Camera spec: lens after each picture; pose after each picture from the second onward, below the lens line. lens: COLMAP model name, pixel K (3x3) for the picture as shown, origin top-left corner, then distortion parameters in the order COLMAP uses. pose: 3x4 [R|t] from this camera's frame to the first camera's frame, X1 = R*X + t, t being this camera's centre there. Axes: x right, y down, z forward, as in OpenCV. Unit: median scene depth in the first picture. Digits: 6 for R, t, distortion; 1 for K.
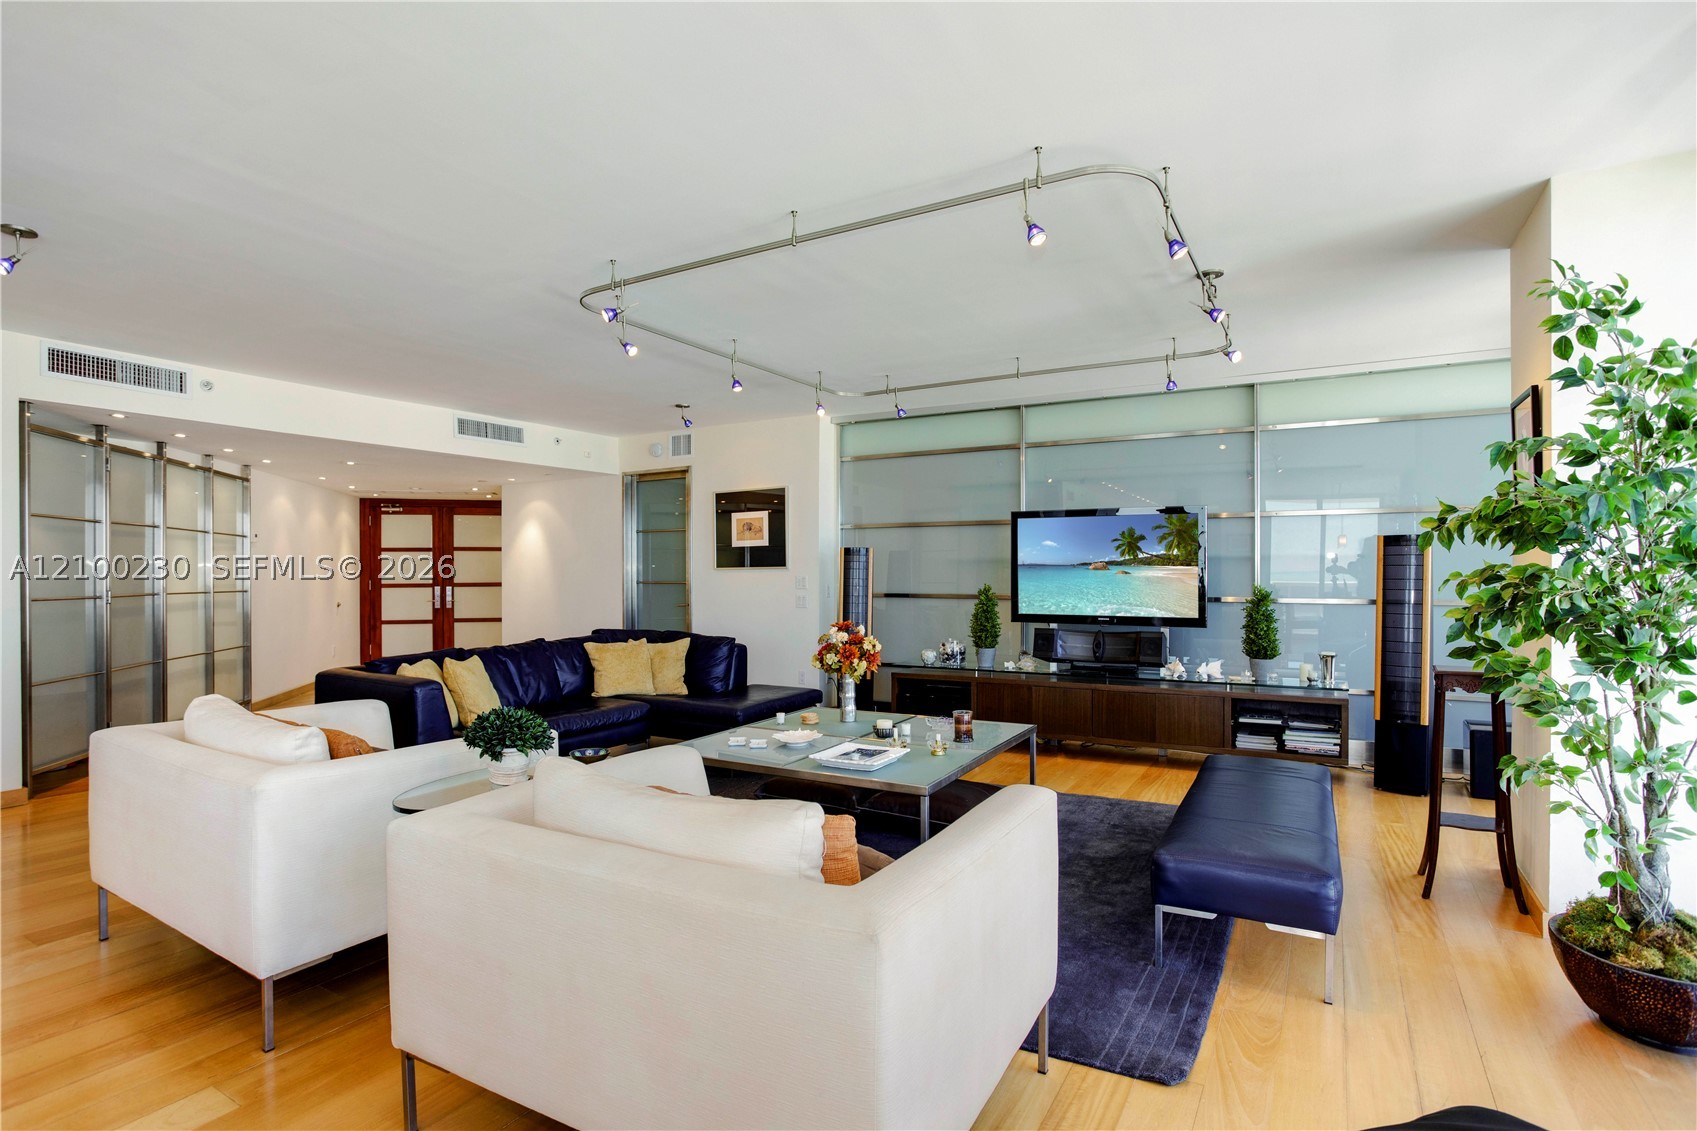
lens RADIAL K [[889.6, 0, 854.2], [0, 889.6, 580.1], [0, 0, 1]] dist [-0.065159, 0.033276]
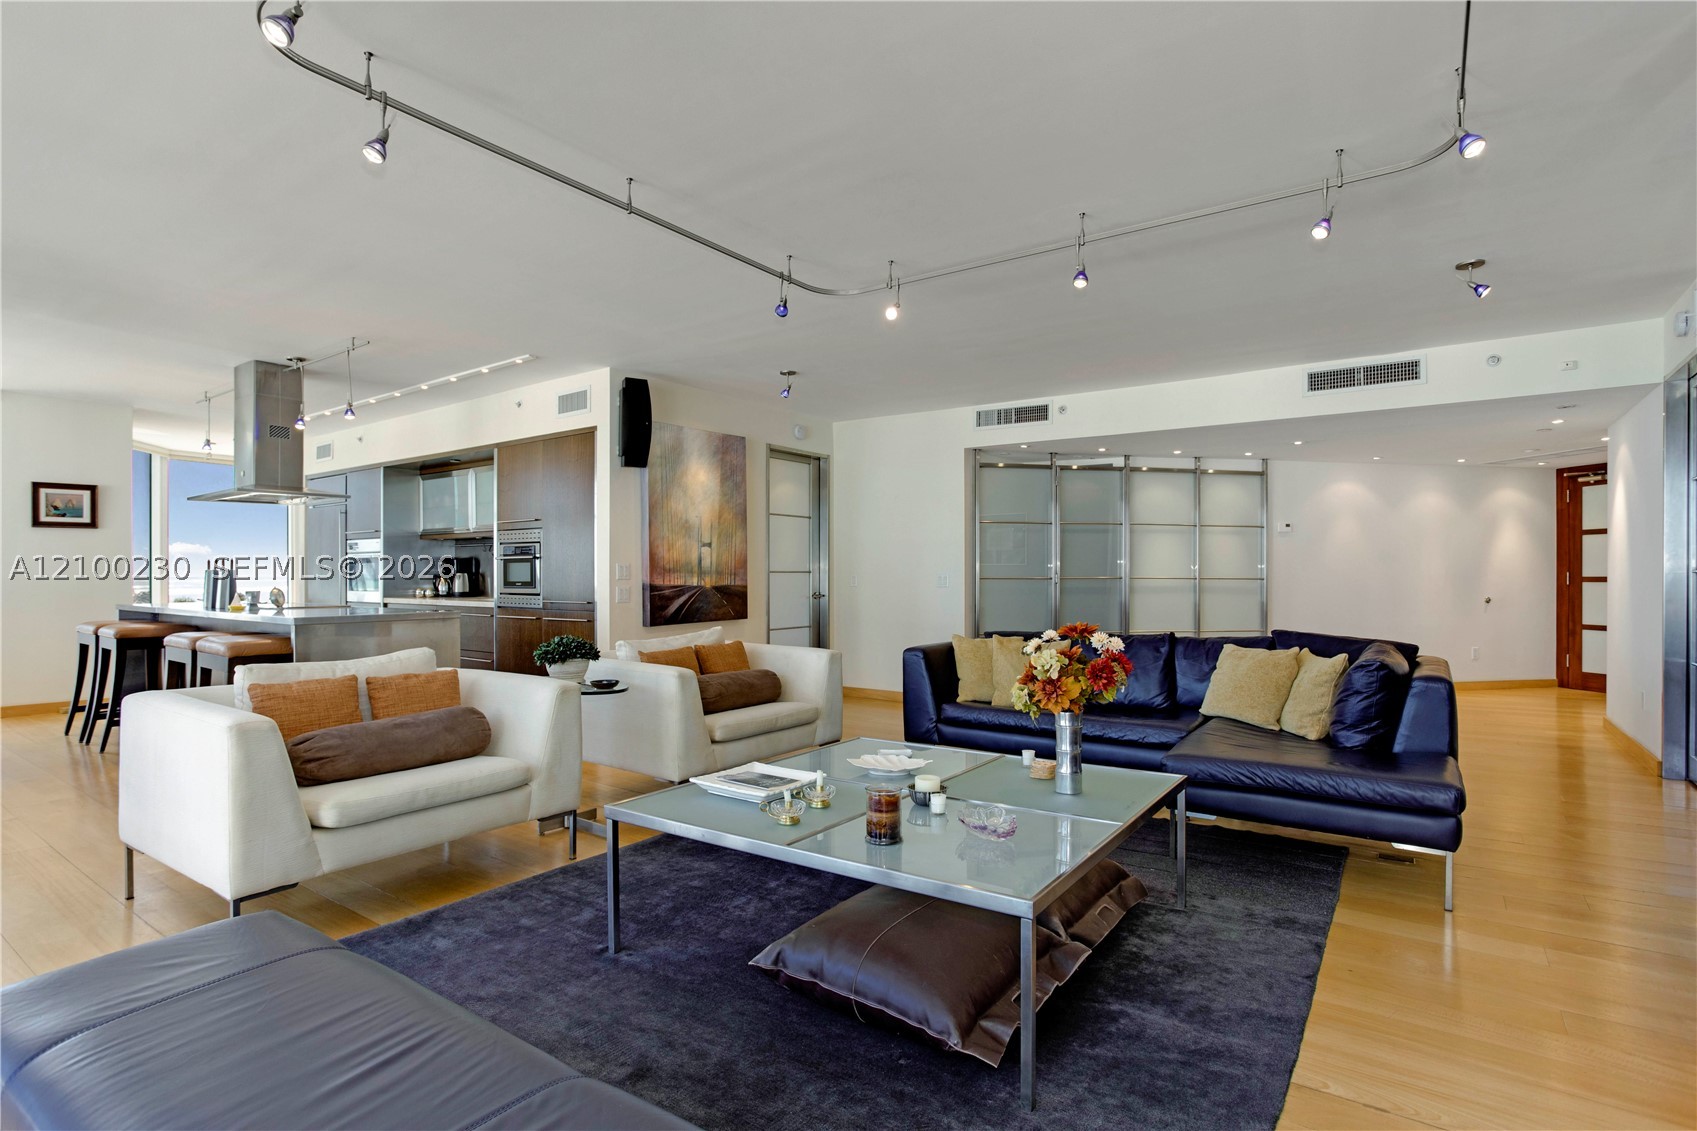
lens RADIAL K [[889.6, 0, 854.2], [0, 889.6, 580.1], [0, 0, 1]] dist [-0.065159, 0.033276]
pose [[-0.135201, 0.006479, -0.990797, 0.431359], [-0.010087, 0.999918, 0.007915, 0.010869], [0.990767, 0.011065, -0.135124, 0.678418]]
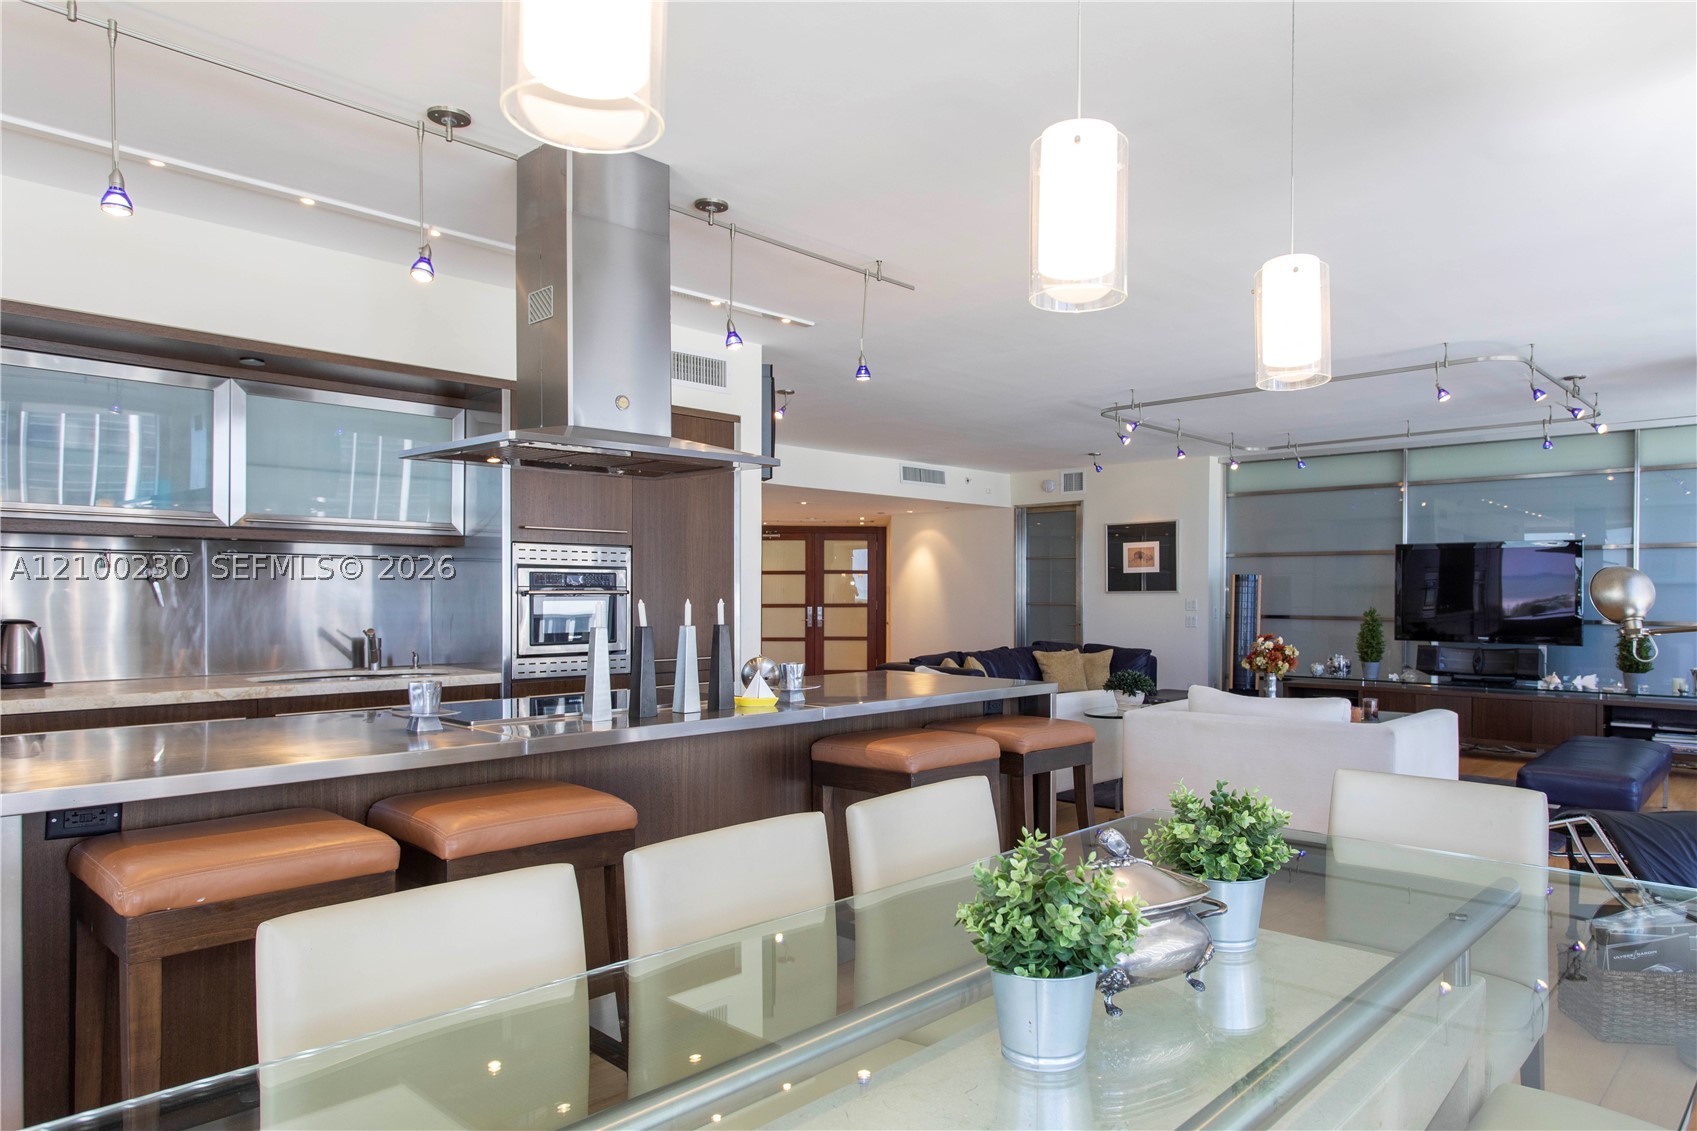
lens RADIAL K [[1196.7, 0, 850.5], [0, 1196.7, 608.2], [0, 0, 1]] dist [0.008974, 0.004765]
pose [[0.978227, 0.007377, -0.207407, -0.178829], [-0.006681, 0.999969, 0.004055, 0.003987], [0.207430, -0.002581, 0.978246, -0.624334]]
